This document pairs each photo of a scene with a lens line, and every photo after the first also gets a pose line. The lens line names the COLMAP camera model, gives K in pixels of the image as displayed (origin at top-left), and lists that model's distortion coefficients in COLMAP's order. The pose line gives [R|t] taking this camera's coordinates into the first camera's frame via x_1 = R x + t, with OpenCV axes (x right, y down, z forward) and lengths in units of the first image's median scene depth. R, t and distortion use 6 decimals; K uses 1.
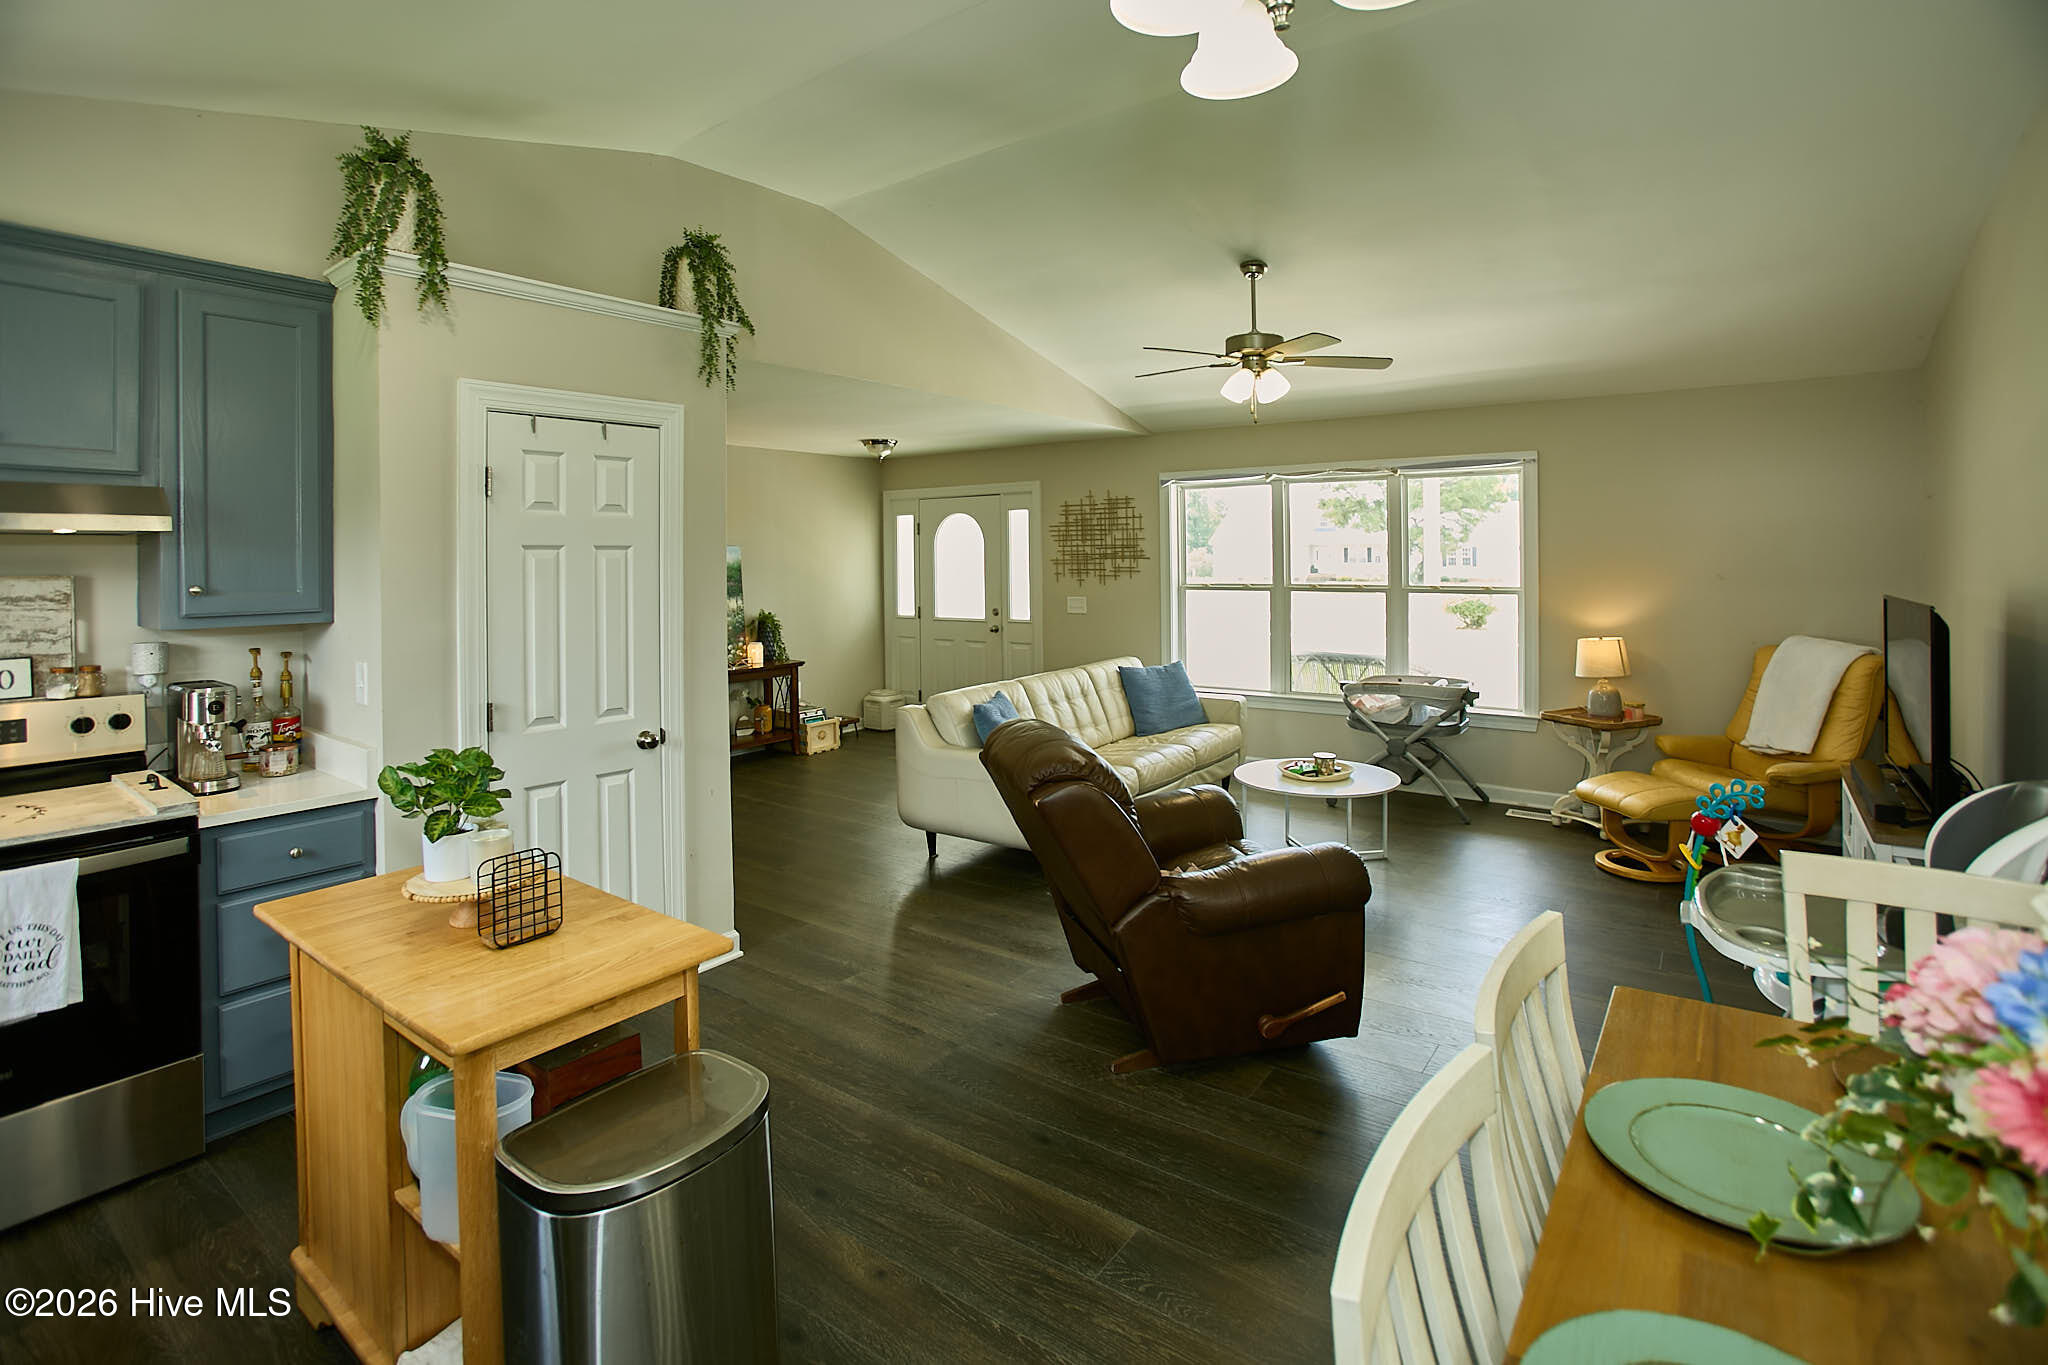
lens RADIAL K [[973.4, 0, 1062.0], [0, 973.4, 555.5], [0, 0, 1]] dist [-0.091420, 0.037082]
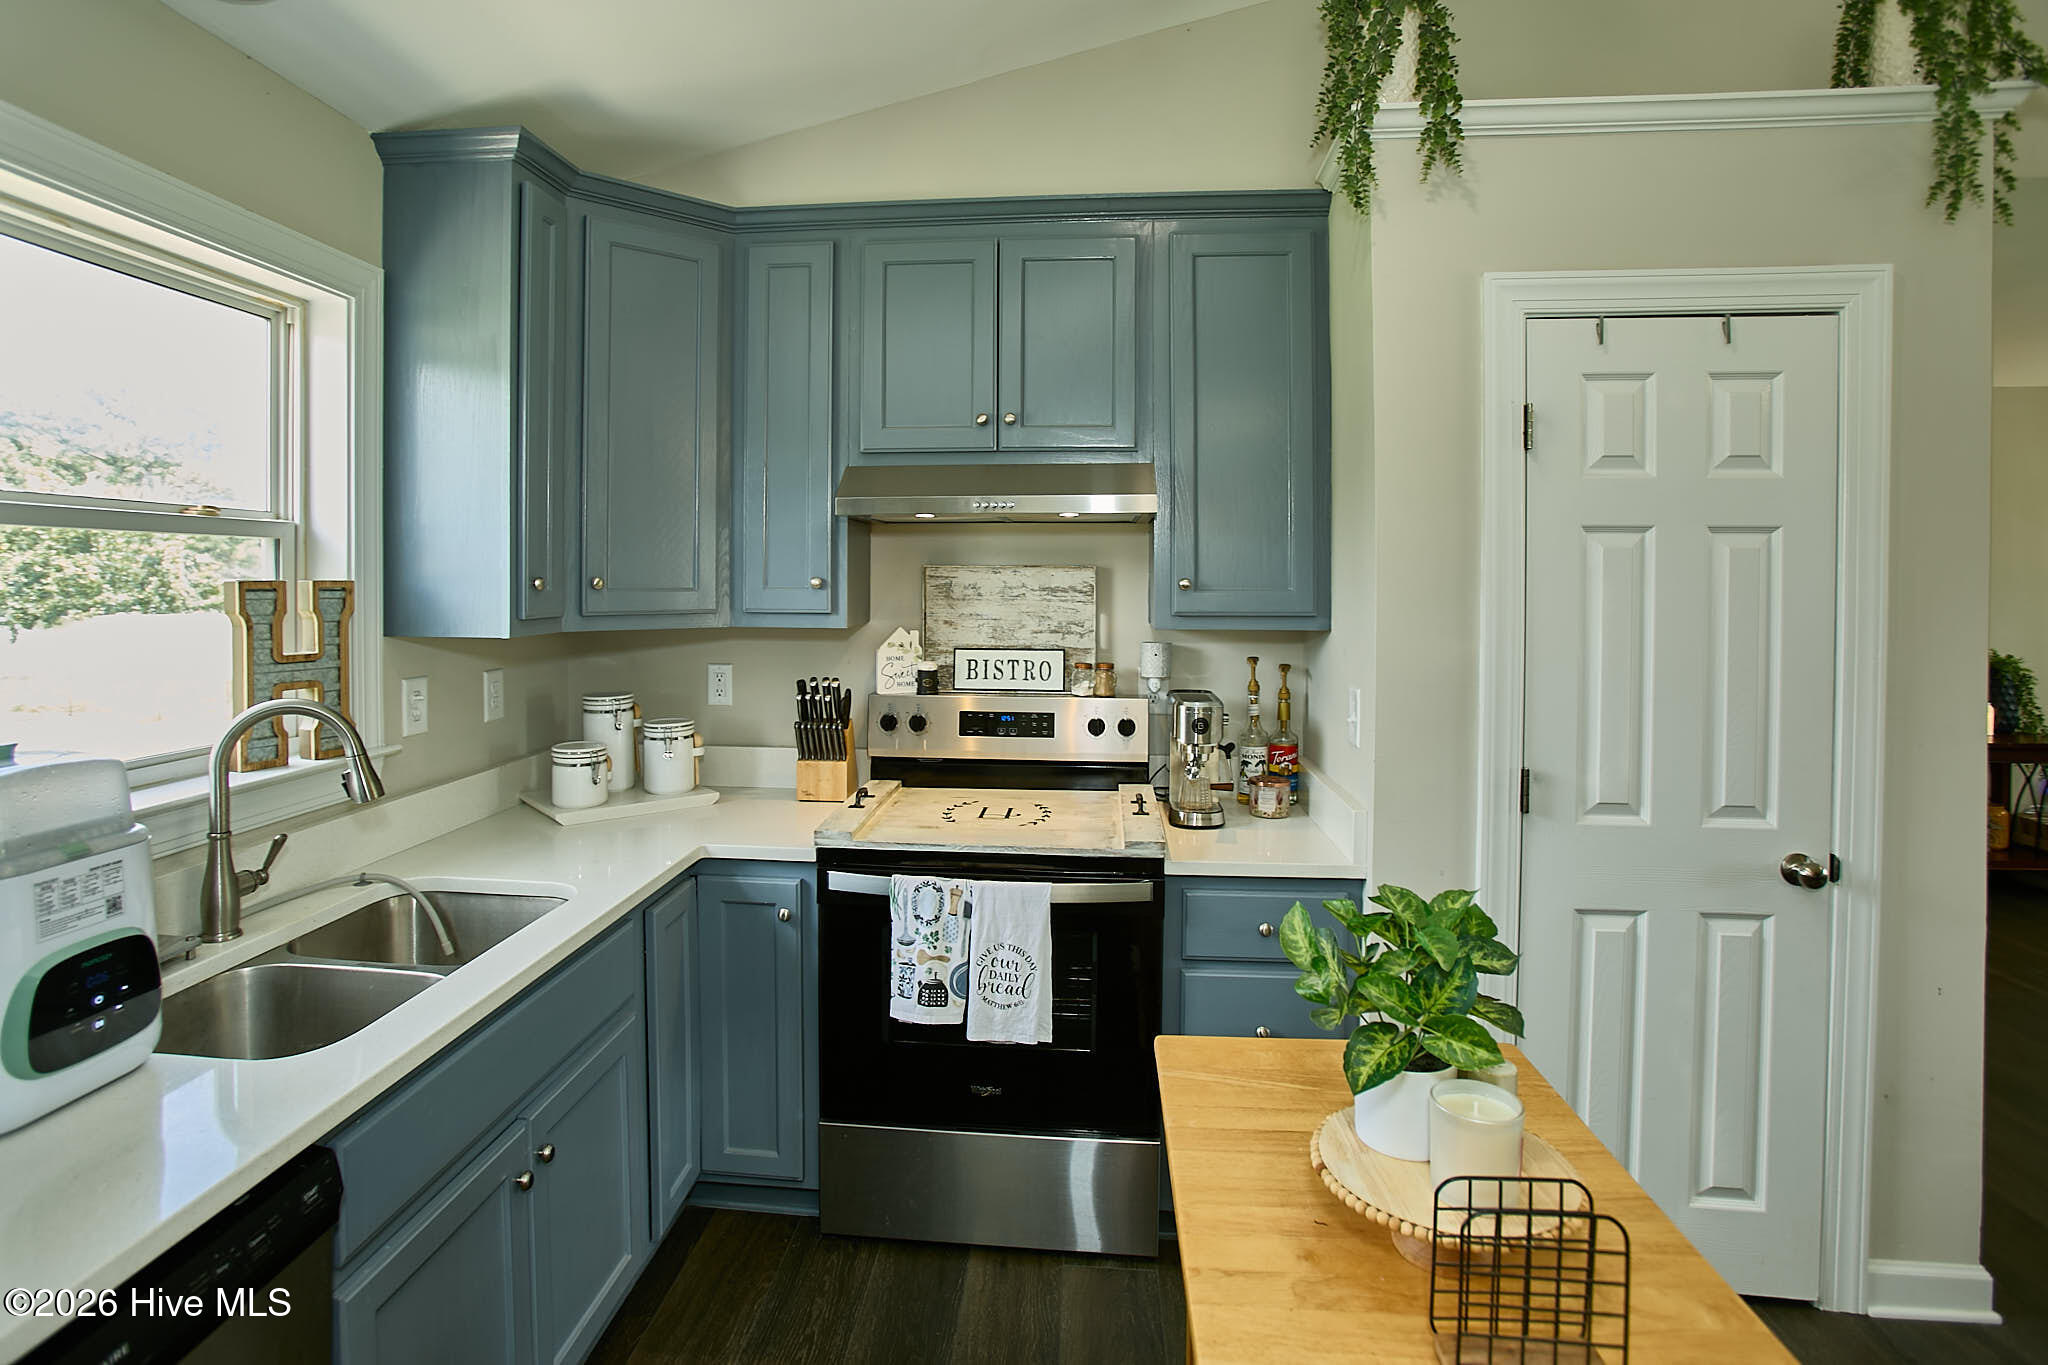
lens RADIAL K [[982.1, 0, 1027.2], [0, 982.1, 579.5], [0, 0, 1]] dist [-0.052627, 0.024927]
pose [[0.496017, 0.012659, -0.868221, -0.212742], [-0.006586, 0.999920, 0.010817, 0.022447], [0.868288, 0.000353, 0.496061, 0.396413]]
